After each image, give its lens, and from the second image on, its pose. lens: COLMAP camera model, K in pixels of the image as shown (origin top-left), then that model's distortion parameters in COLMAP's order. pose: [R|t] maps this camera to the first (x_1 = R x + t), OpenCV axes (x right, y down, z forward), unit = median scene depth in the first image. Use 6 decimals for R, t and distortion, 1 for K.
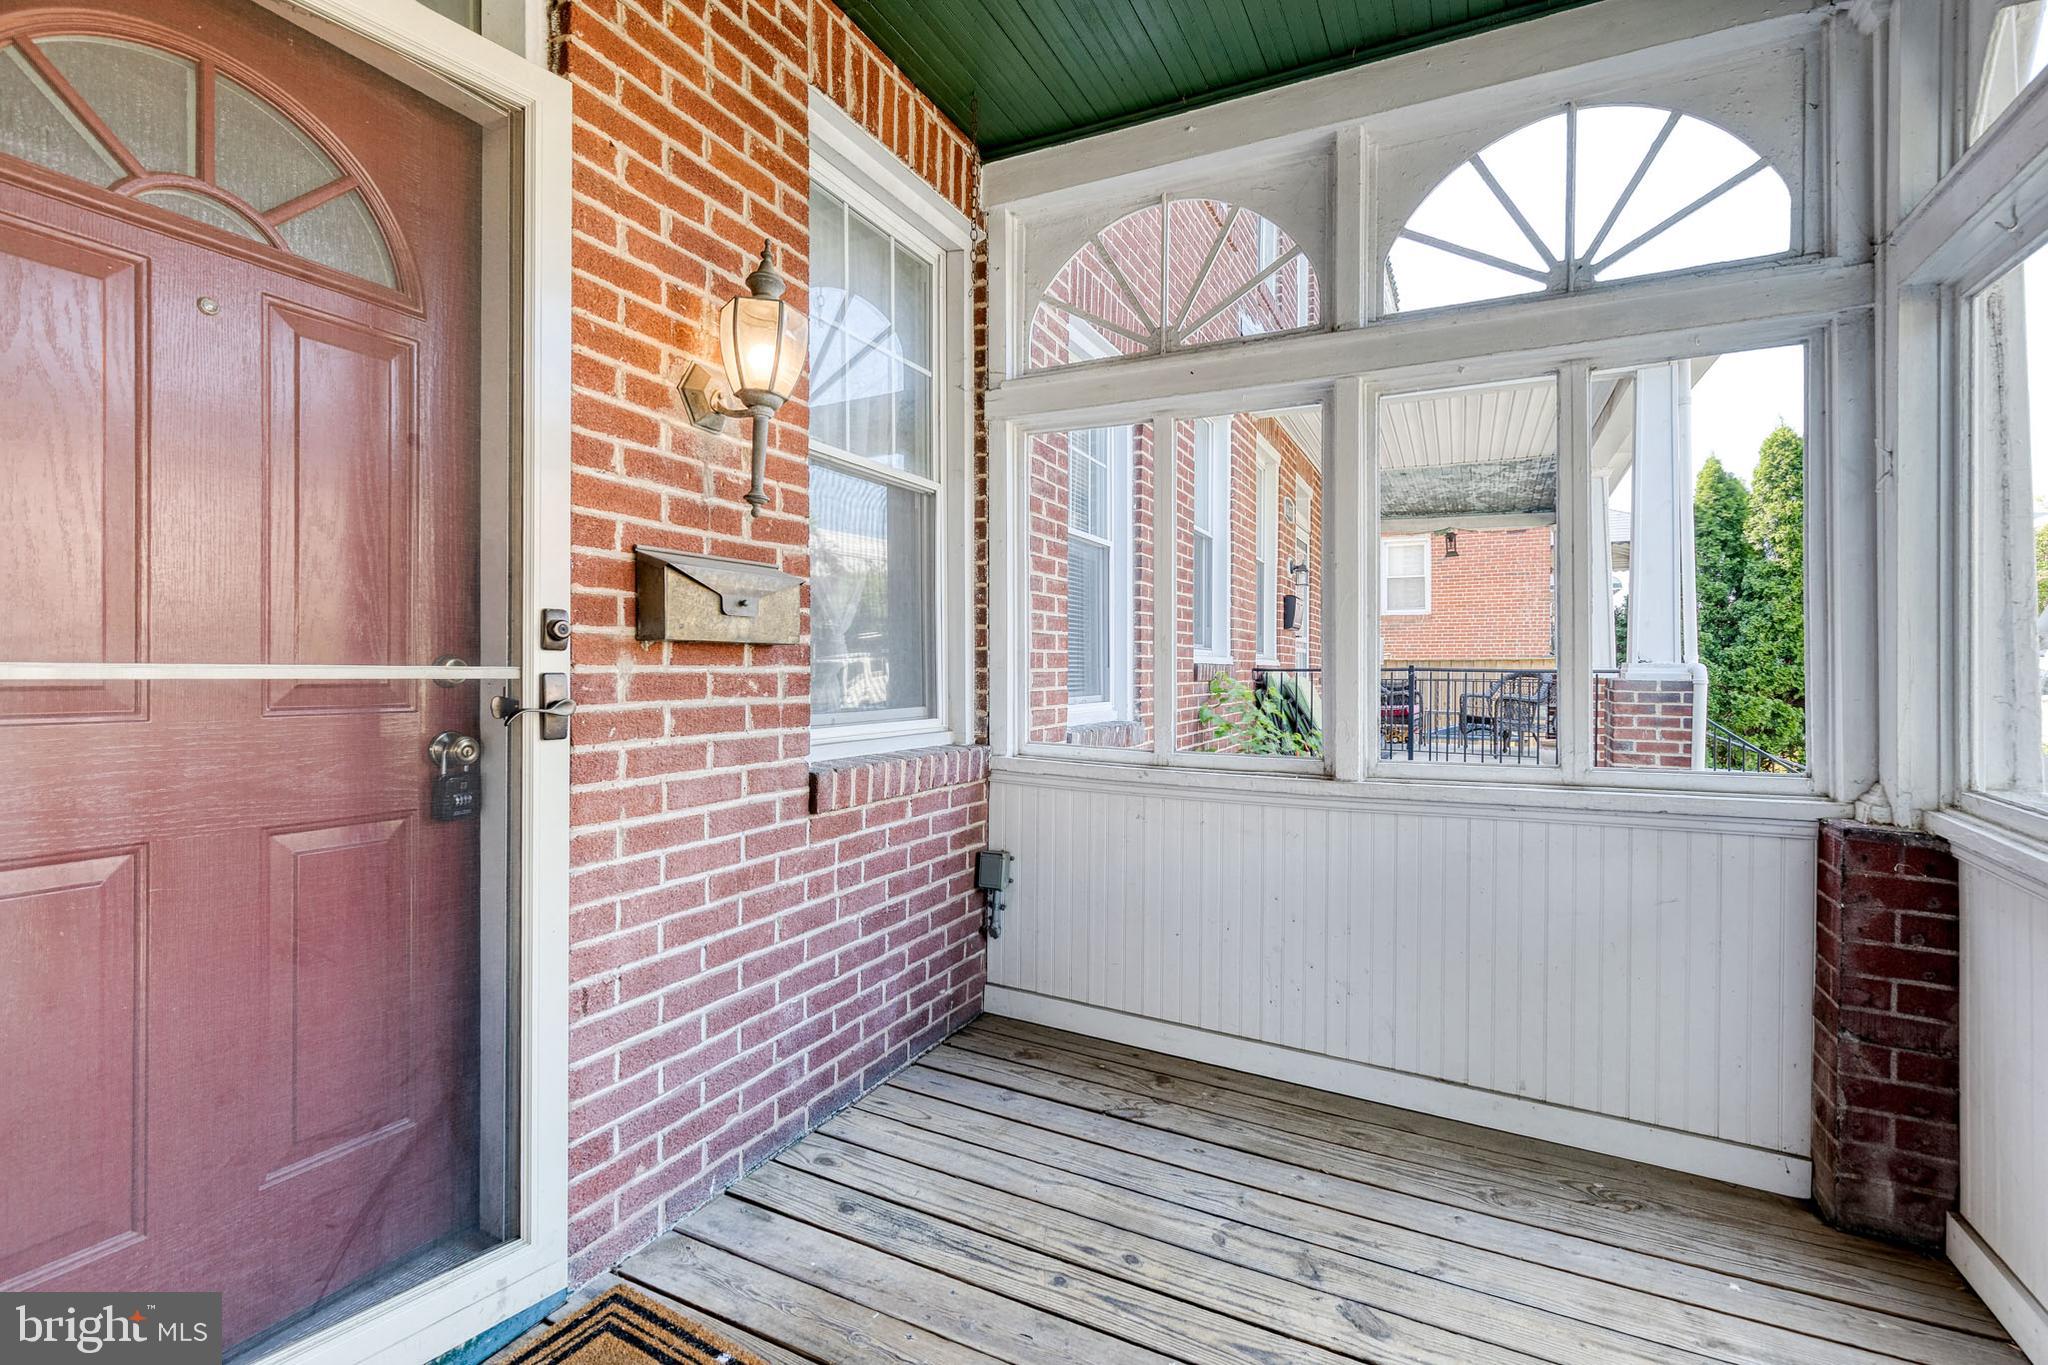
lens RADIAL K [[921.2, 0, 1035.3], [0, 921.2, 668.3], [0, 0, 1]] dist [0.005855, -0.000036]
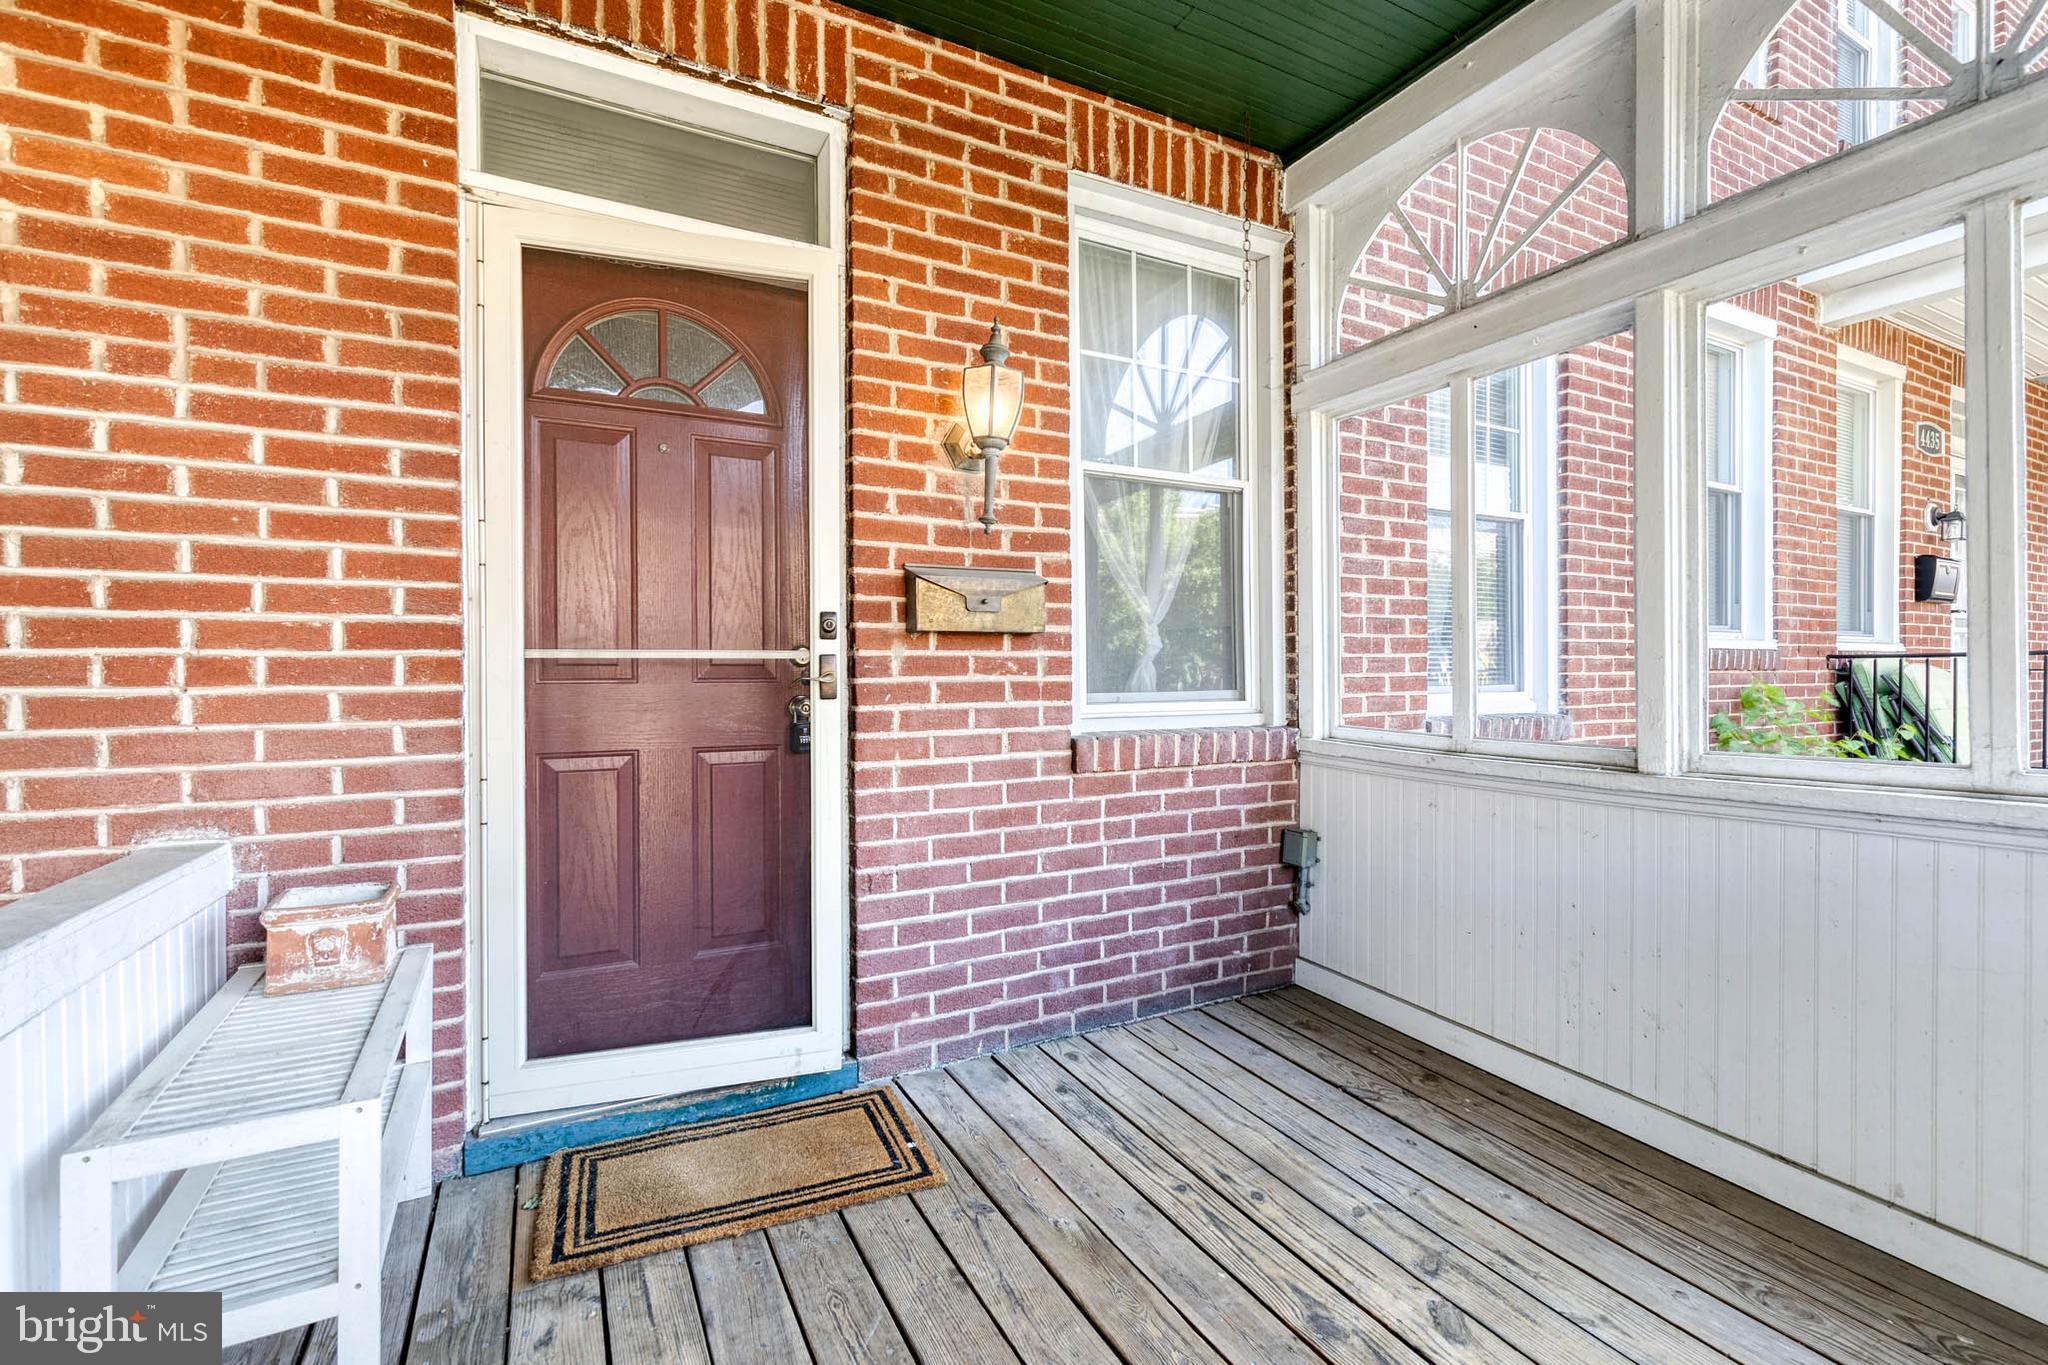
lens RADIAL K [[904.6, 0, 1038.2], [0, 904.6, 675.6], [0, 0, 1]] dist [0.004254, -0.001067]
pose [[0.815420, -0.008685, -0.578804, 0.410446], [0.011410, 0.999934, 0.001071, 0.028350], [0.578757, -0.007478, 0.815466, 0.003796]]
